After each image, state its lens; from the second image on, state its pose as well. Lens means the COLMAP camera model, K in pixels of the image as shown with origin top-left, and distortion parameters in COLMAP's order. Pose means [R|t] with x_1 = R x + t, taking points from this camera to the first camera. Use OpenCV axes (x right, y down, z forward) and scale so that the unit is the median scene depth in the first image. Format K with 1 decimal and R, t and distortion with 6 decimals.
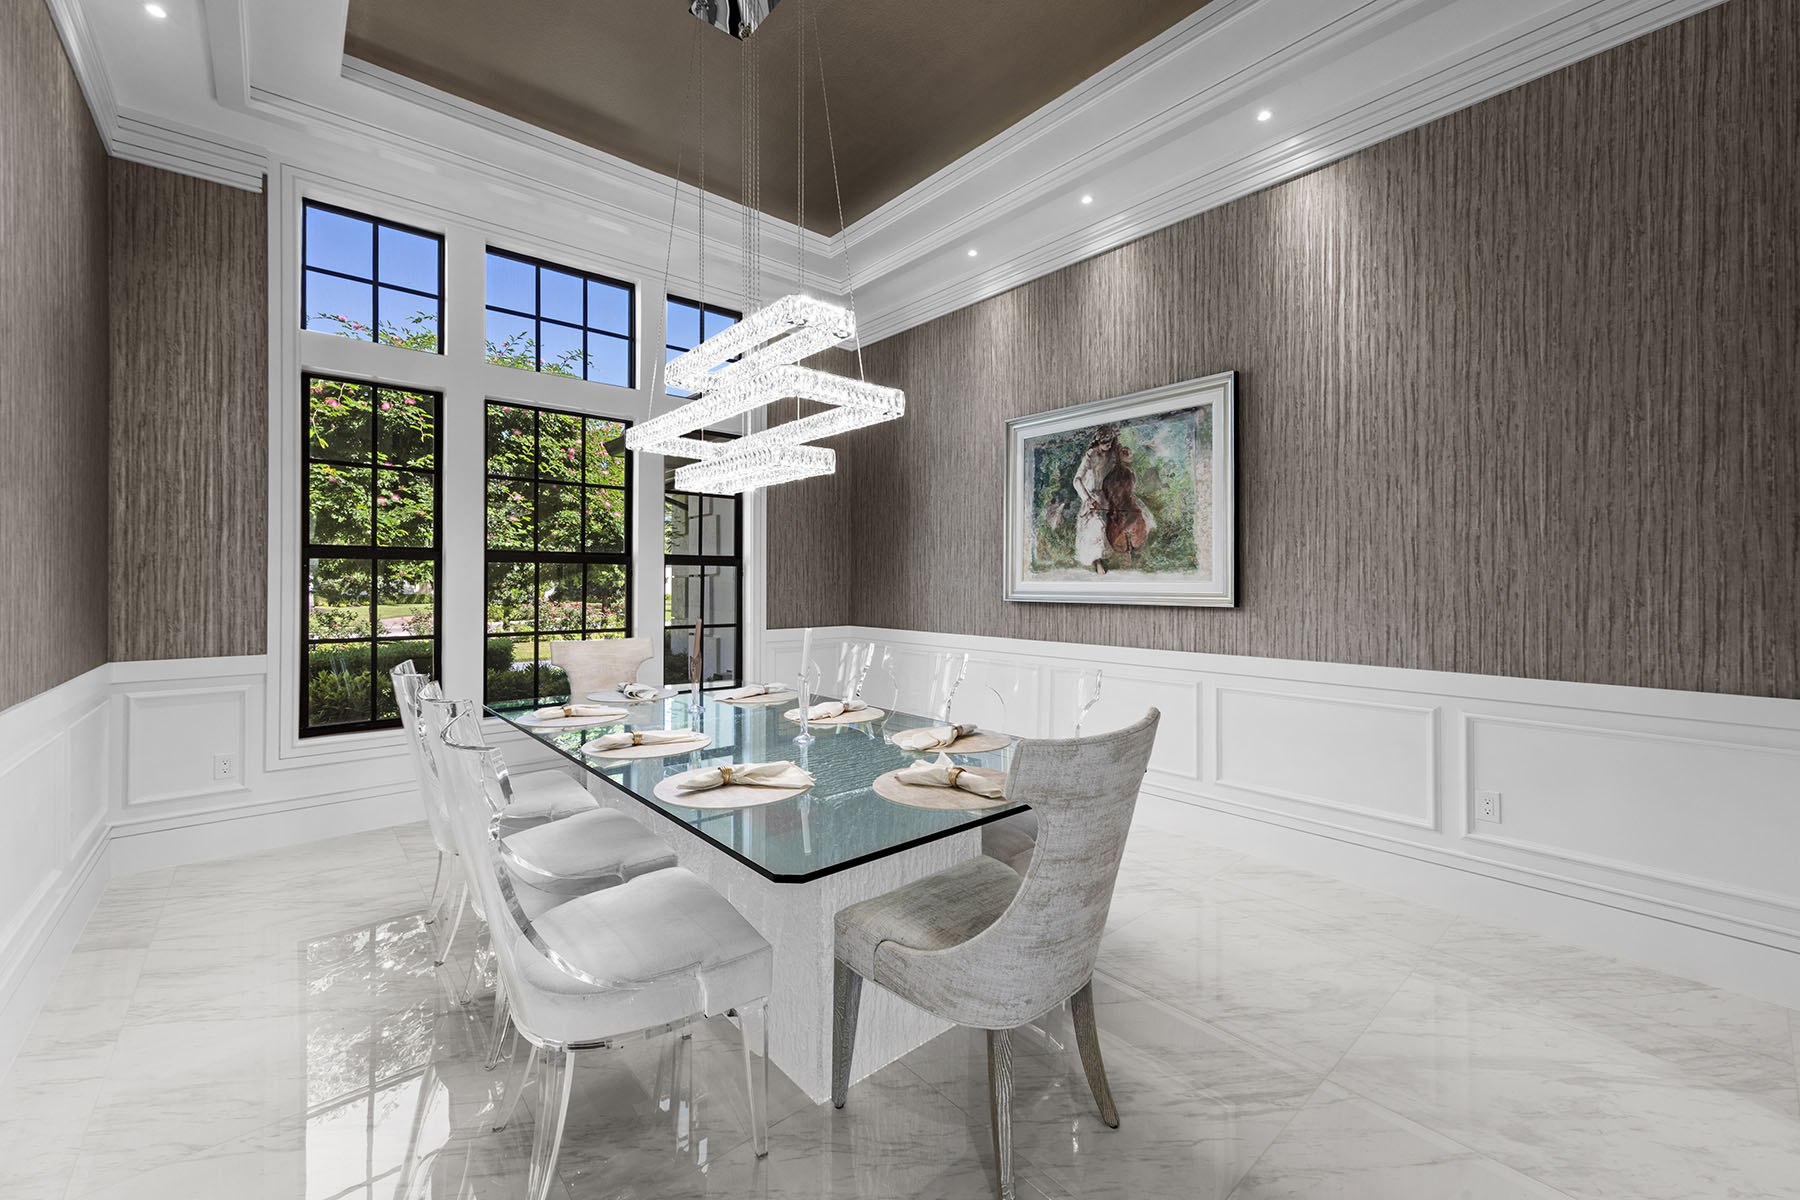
lens RADIAL K [[718.9, 0, 901.4], [0, 718.9, 584.9], [0, 0, 1]] dist [0.013837, 0.000085]
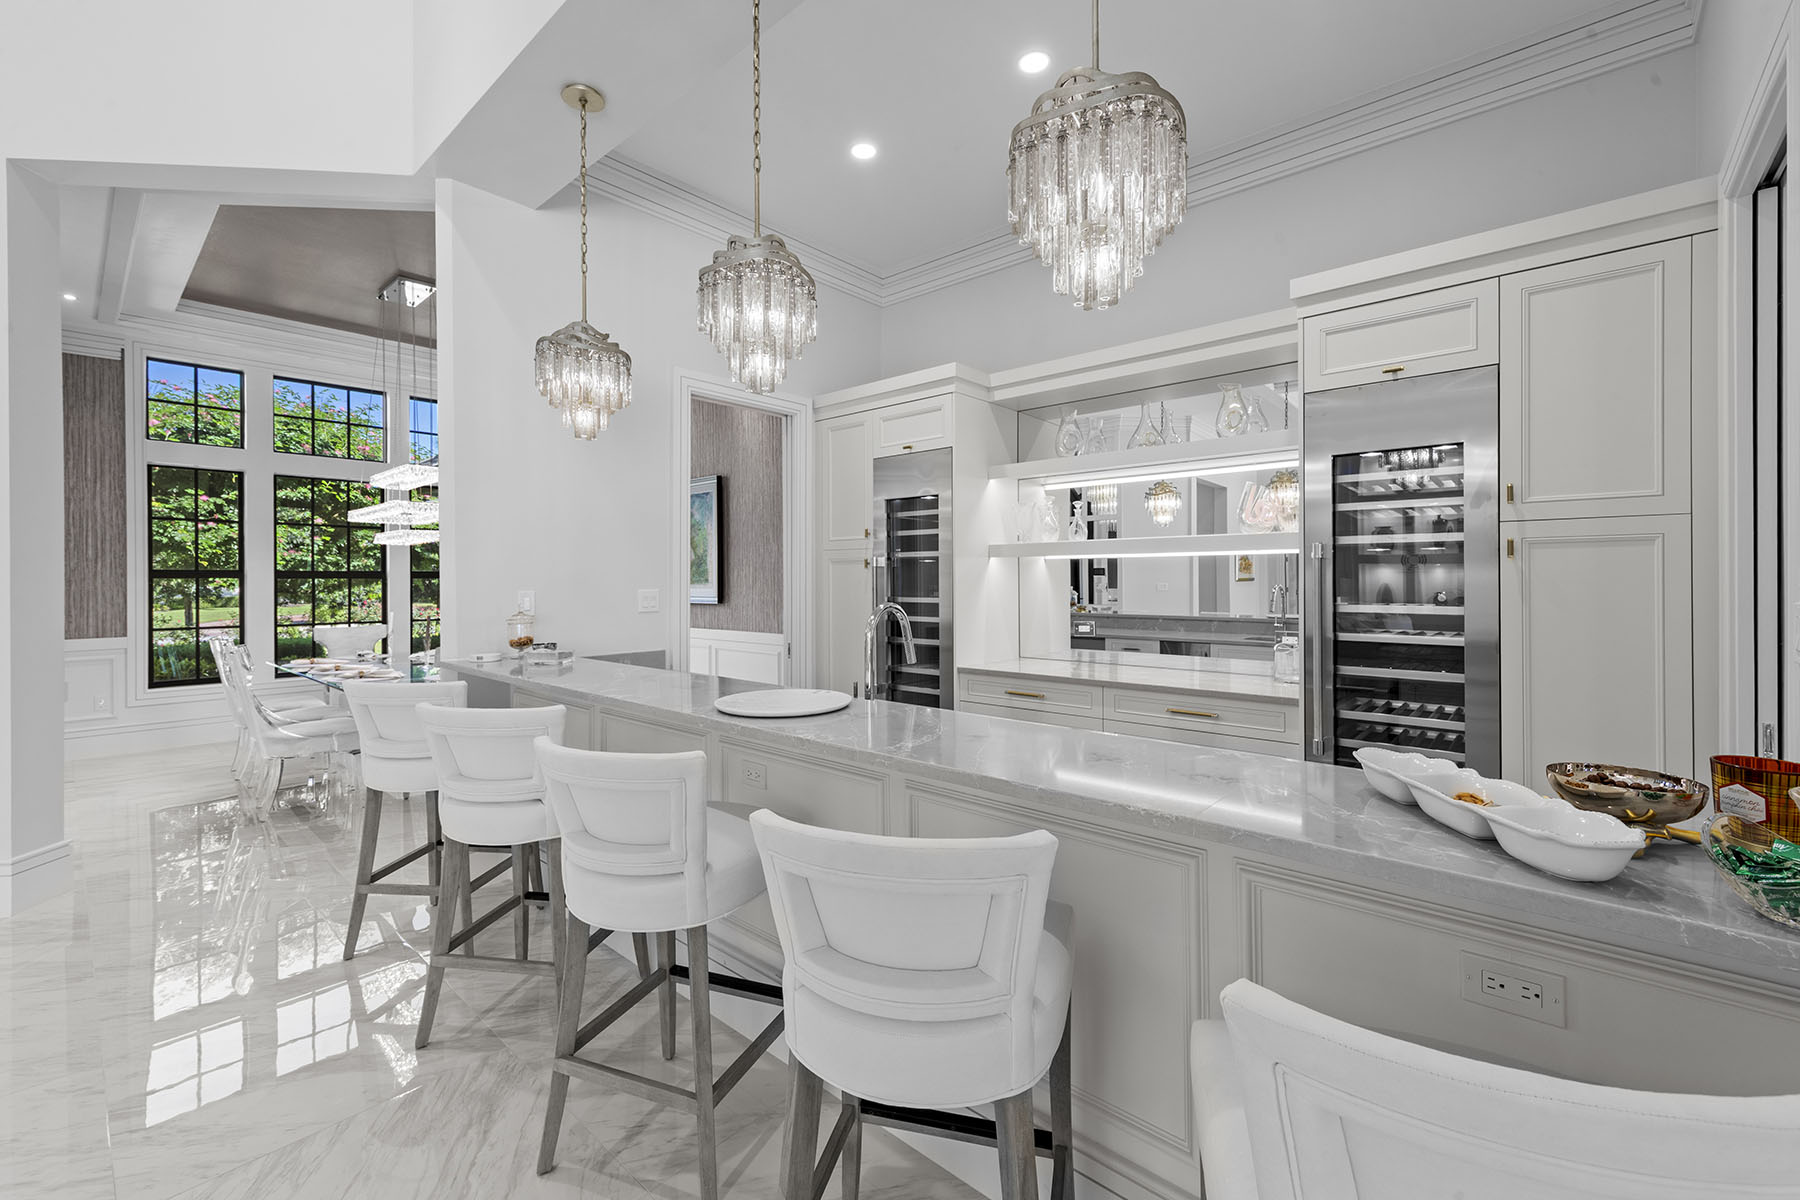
lens RADIAL K [[744.8, 0, 899.5], [0, 744.8, 589.9], [0, 0, 1]] dist [0.006282, 0.000146]
pose [[0.991336, -0.006657, 0.131182, 0.637624], [0.005290, 0.999928, 0.010771, -0.020545], [-0.131244, -0.009983, 0.991300, -0.908309]]
